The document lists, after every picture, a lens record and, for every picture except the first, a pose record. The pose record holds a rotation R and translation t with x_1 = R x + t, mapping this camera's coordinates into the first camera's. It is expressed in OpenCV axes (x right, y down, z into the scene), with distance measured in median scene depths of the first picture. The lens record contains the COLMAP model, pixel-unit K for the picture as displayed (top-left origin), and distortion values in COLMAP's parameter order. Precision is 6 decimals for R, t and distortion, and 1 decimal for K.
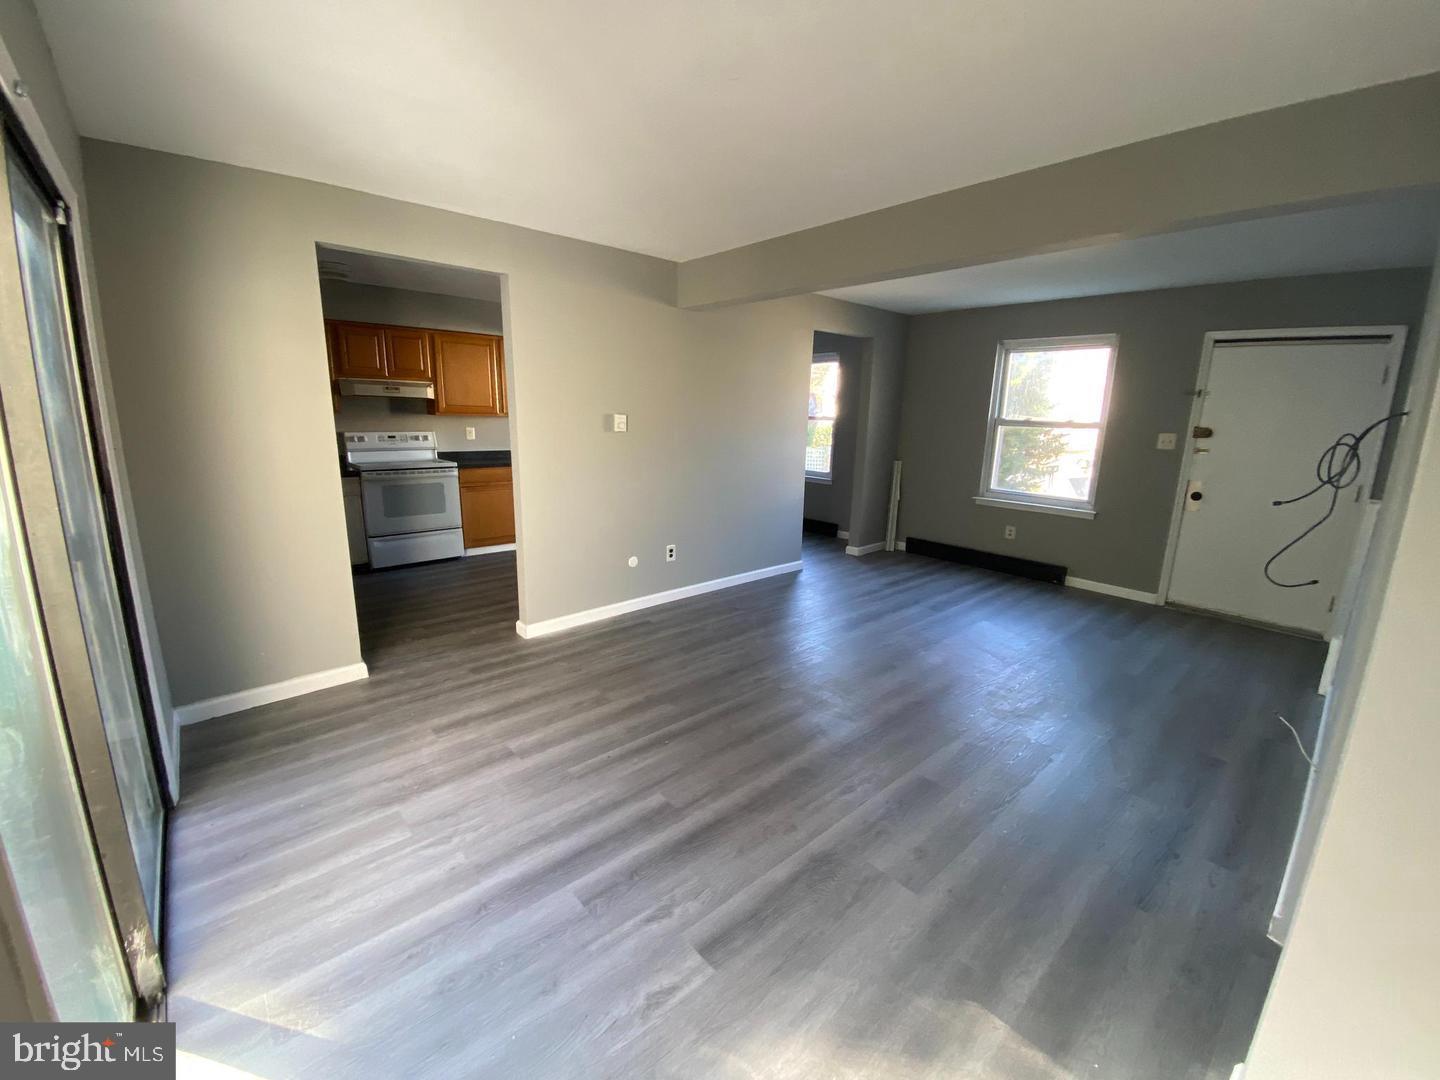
lens RADIAL K [[582.3, 0, 720.0], [0, 582.3, 540.0], [0, 0, 1]] dist [-0.034687, -0.000048]
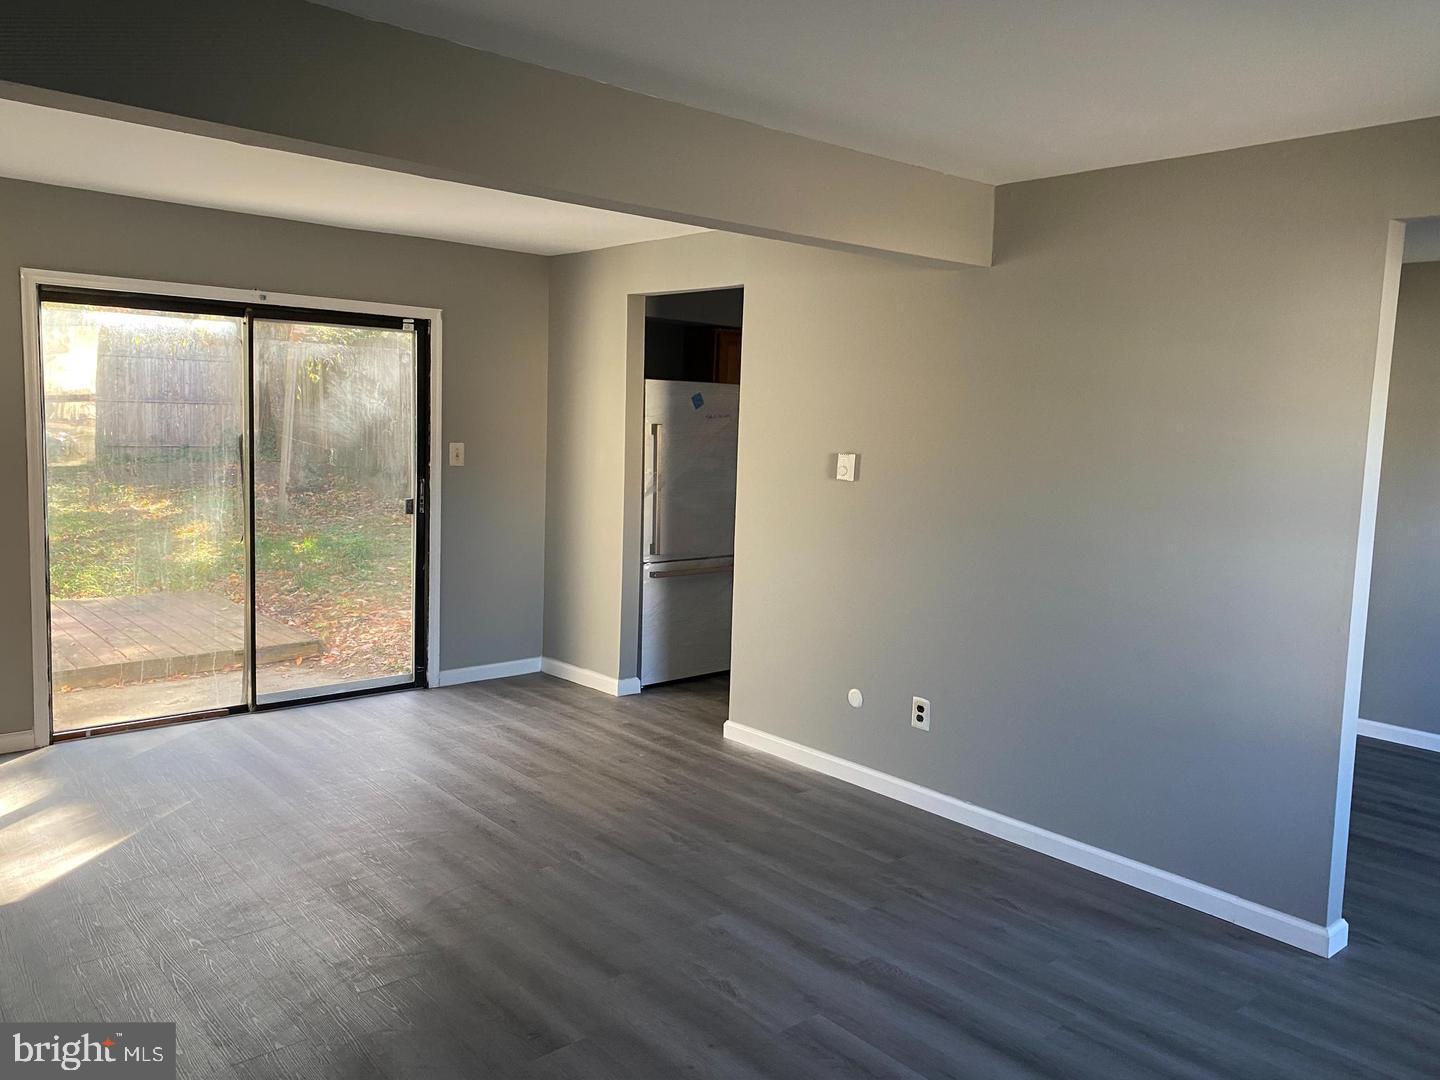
lens RADIAL K [[1076.2, 0, 723.7], [0, 1076.2, 507.4], [0, 0, 1]] dist [0.009517, 0.001000]
pose [[-0.016410, 0.063465, -0.997849, 1.047349], [-0.248012, 0.966536, 0.065552, -0.211434], [0.968618, 0.248555, -0.000121, 0.917099]]
